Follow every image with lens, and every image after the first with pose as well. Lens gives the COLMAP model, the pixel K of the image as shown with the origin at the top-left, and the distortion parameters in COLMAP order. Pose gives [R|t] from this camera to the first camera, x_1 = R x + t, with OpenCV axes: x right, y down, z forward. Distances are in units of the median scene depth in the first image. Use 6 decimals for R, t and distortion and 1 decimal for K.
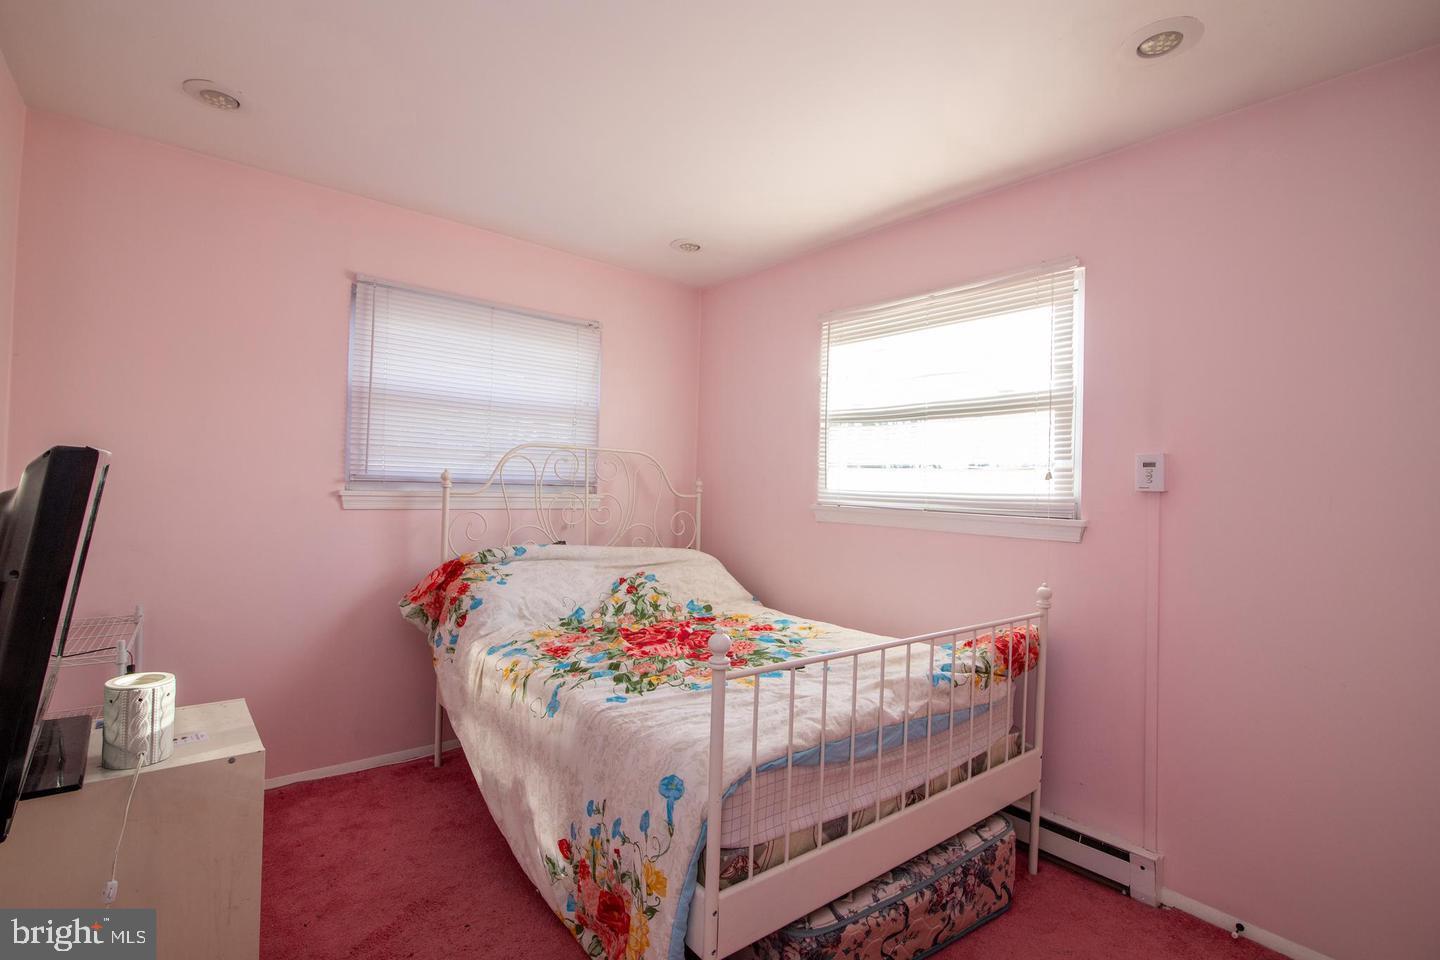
lens RADIAL K [[662.9, 0, 720.0], [0, 662.9, 480.0], [0, 0, 1]] dist [-0.016336, 0.000371]
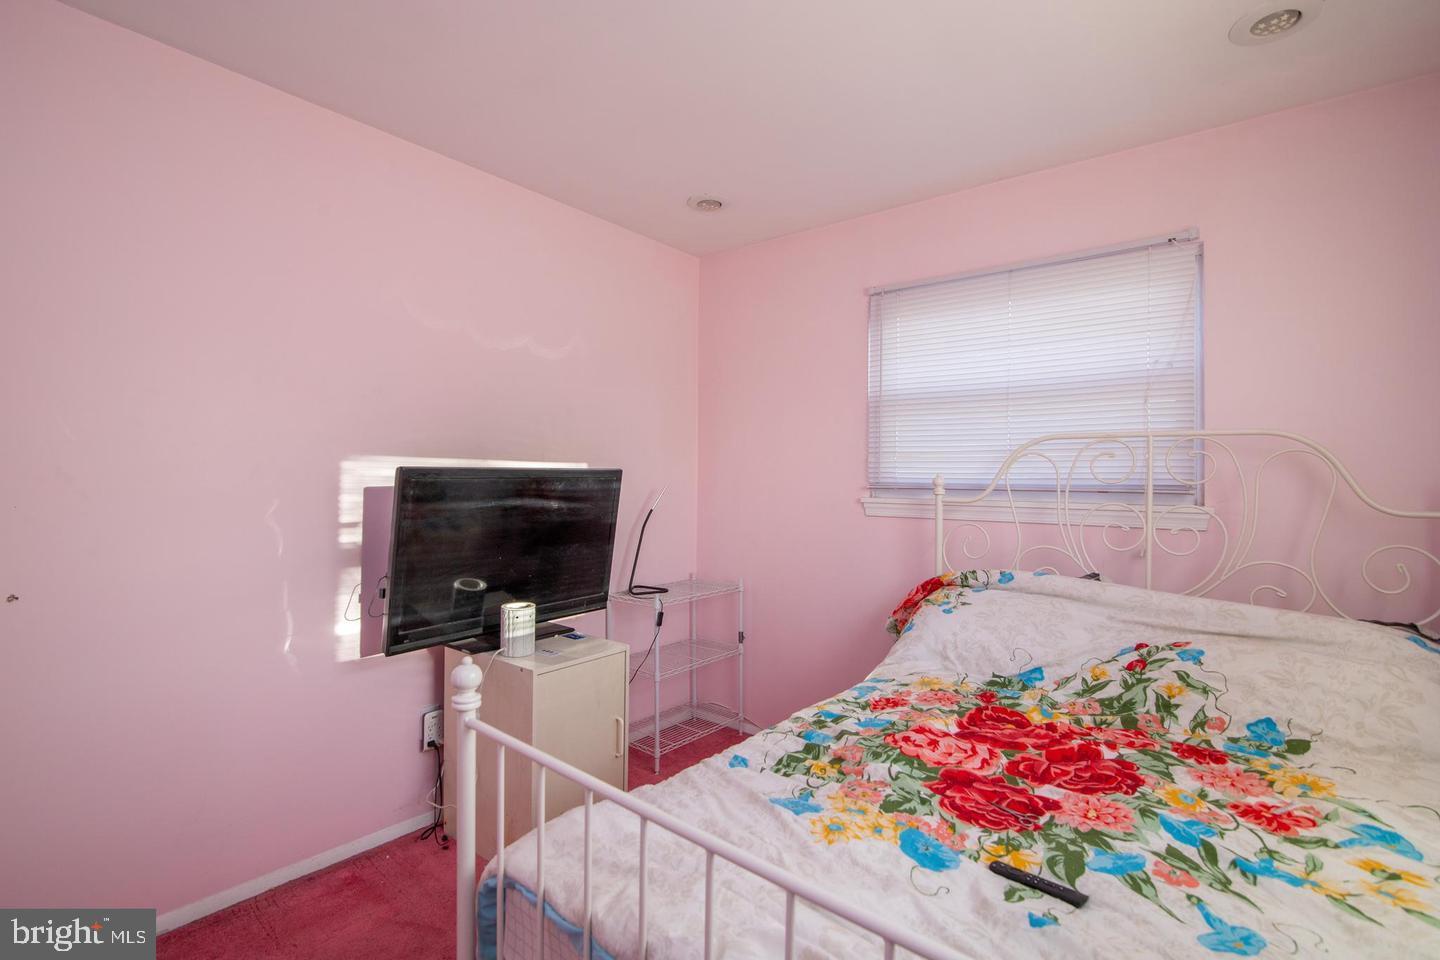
lens RADIAL K [[662.9, 0, 720.0], [0, 662.9, 480.0], [0, 0, 1]] dist [-0.016336, 0.000371]
pose [[0.190702, -0.028824, -0.981225, 0.396613], [-0.000382, 0.999567, -0.029437, 0.017779], [0.981648, 0.005988, 0.190608, 0.541939]]
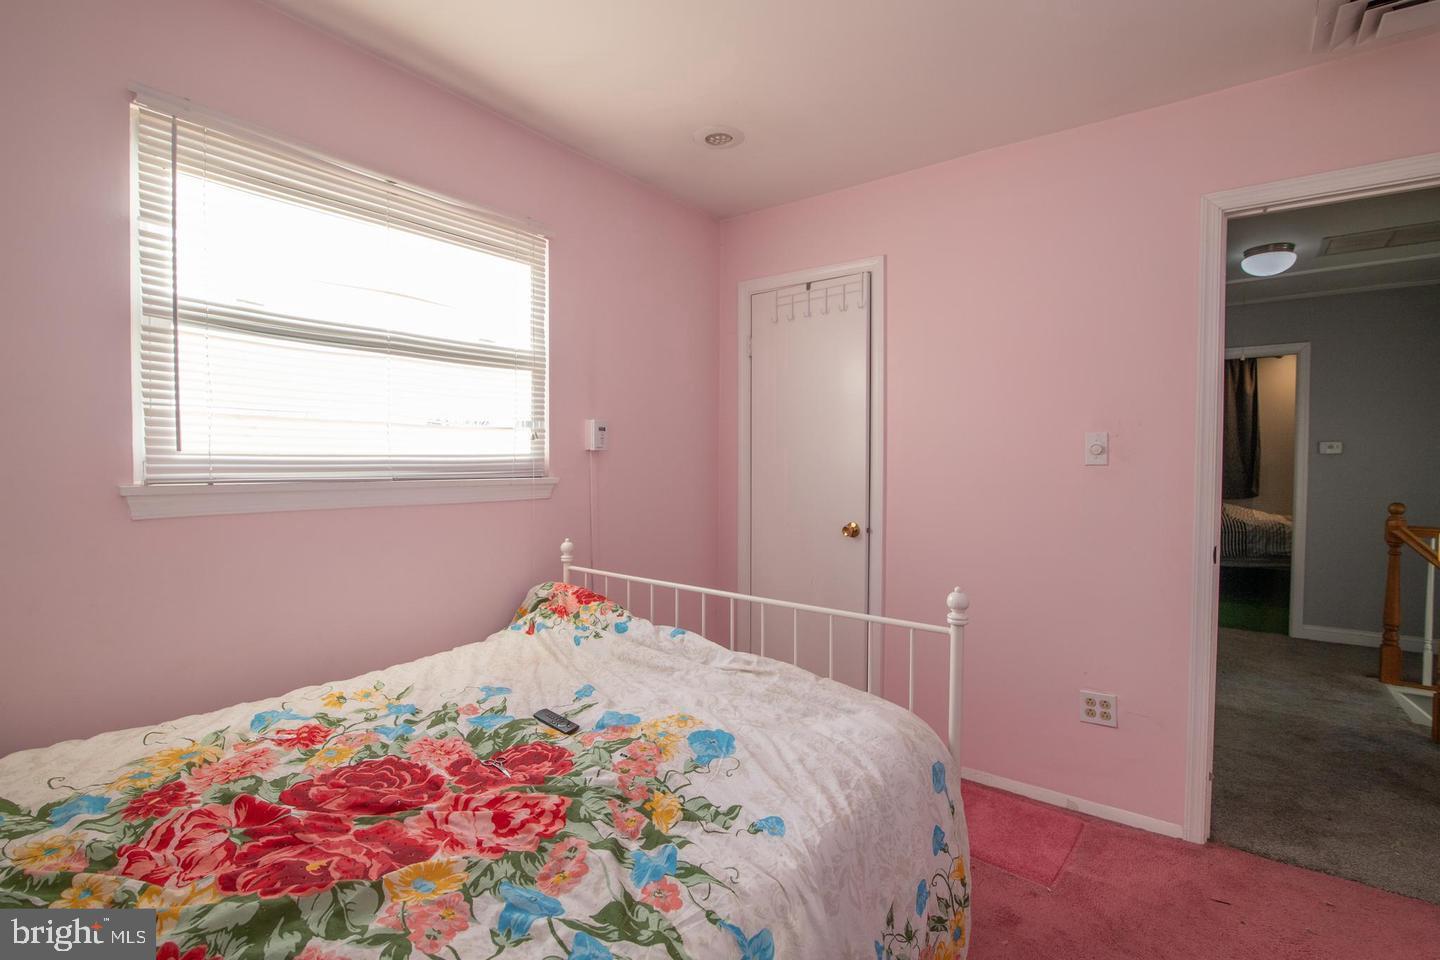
lens RADIAL K [[662.9, 0, 720.0], [0, 662.9, 480.0], [0, 0, 1]] dist [-0.016336, 0.000371]
pose [[-0.225868, -0.060315, 0.972289, -0.453674], [-0.018769, 0.998166, 0.057560, -0.002160], [-0.973977, -0.005248, -0.226586, 0.769998]]
